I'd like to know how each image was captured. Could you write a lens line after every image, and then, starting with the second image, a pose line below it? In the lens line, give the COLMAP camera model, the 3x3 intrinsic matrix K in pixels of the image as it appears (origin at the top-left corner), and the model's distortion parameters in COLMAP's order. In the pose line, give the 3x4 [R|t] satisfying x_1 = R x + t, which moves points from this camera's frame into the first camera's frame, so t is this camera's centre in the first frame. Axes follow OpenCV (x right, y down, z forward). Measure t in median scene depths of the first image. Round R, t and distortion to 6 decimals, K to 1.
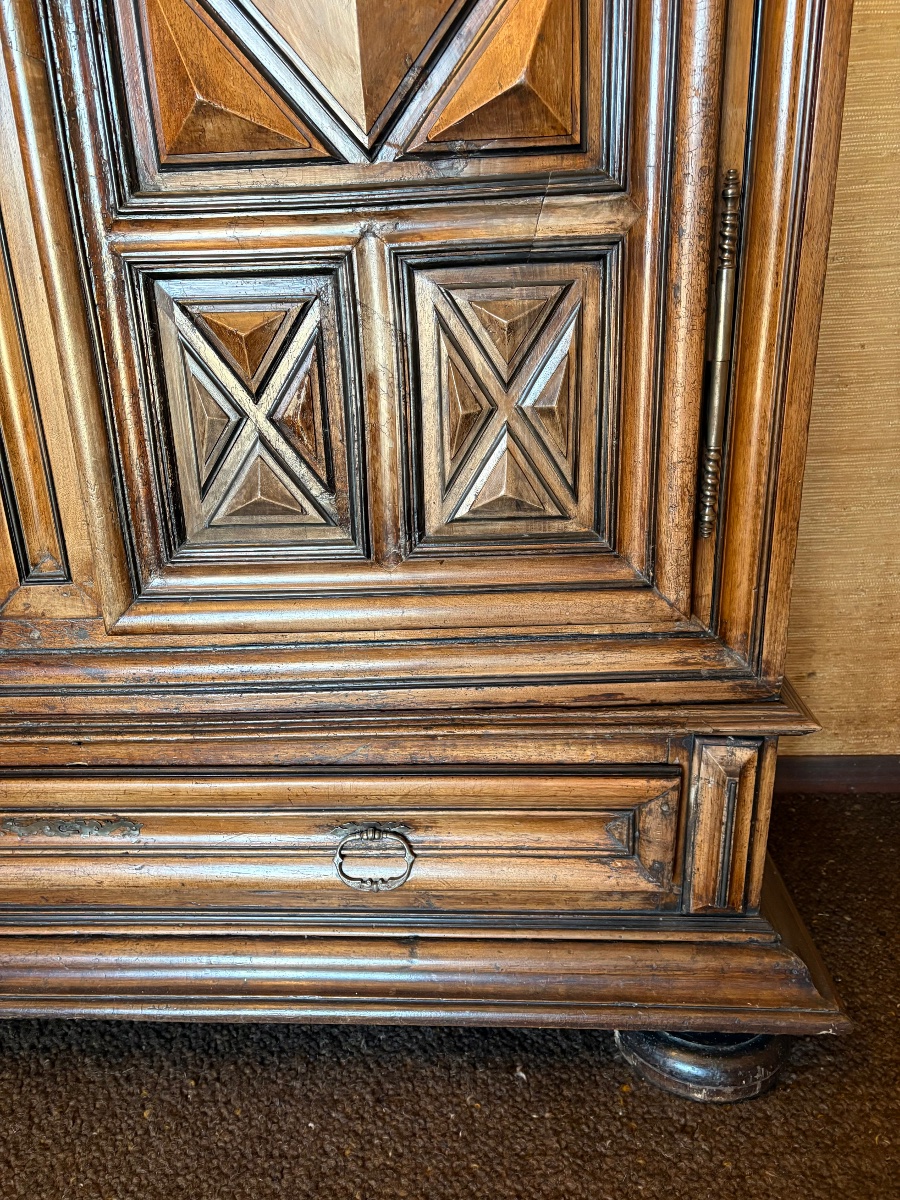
lens RADIAL K [[894.7, 0, 450.0], [0, 894.7, 600.0], [0, 0, 1]] dist [0.051712, -0.057660]
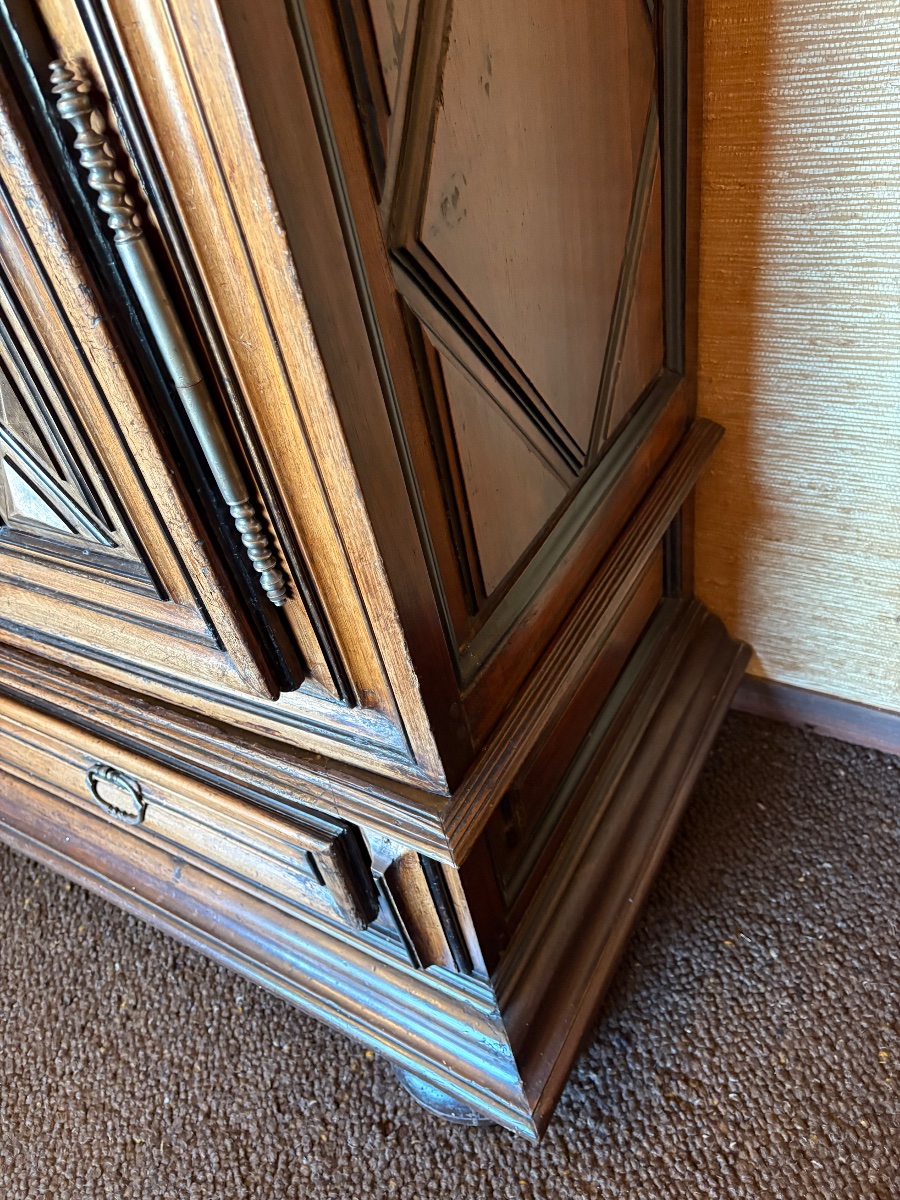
lens RADIAL K [[894.7, 0, 450.0], [0, 894.7, 600.0], [0, 0, 1]] dist [0.051712, -0.057660]
pose [[0.879442, 0.212082, -0.426149, 0.688323], [-0.024521, 0.914255, 0.404396, -0.354388], [0.475374, -0.345194, 0.809235, 0.505702]]
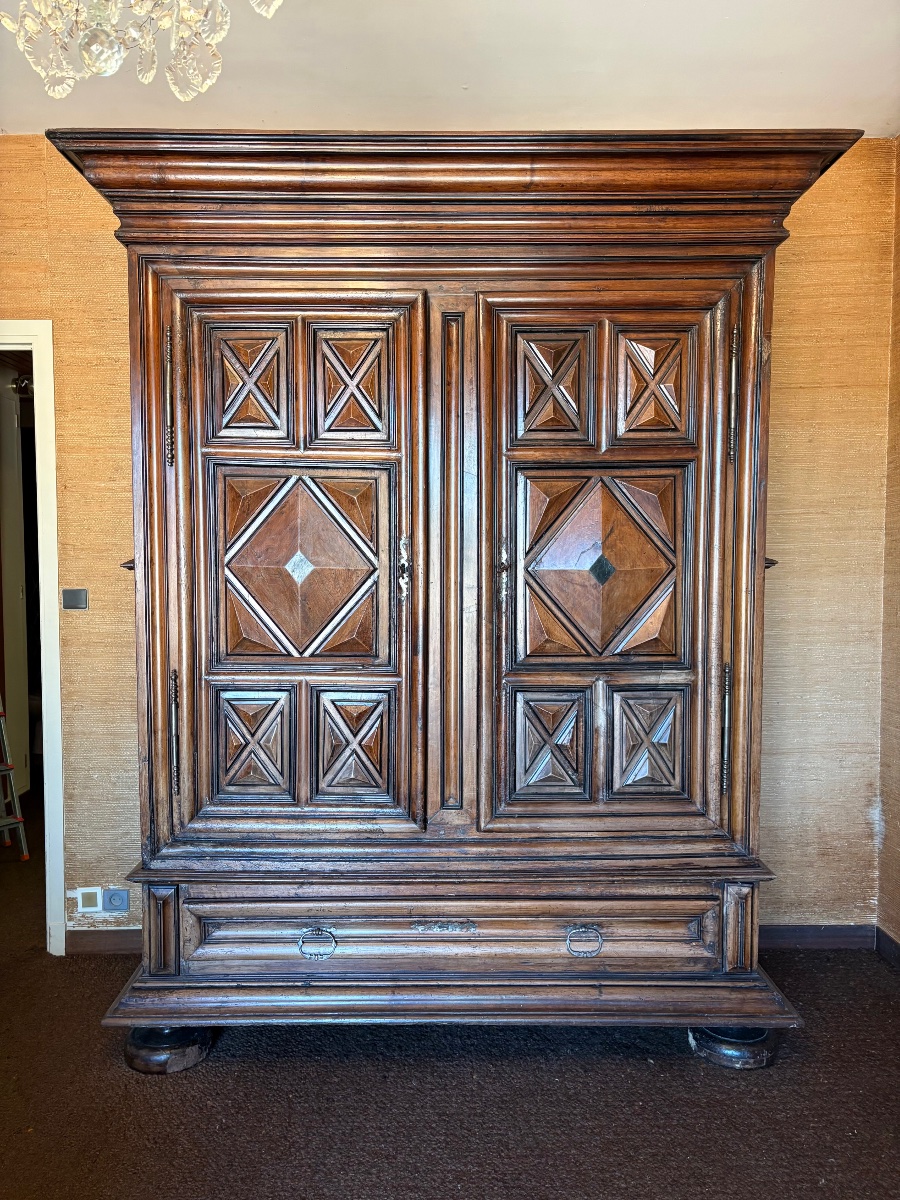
lens RADIAL K [[905.8, 0, 450.0], [0, 905.8, 600.0], [0, 0, 1]] dist [0.002311, 0.075321]
pose [[0.997443, 0.031293, 0.064256, -0.638045], [-0.011595, 0.957995, -0.286550, 0.139821], [-0.070524, 0.285072, 0.955908, -1.471788]]
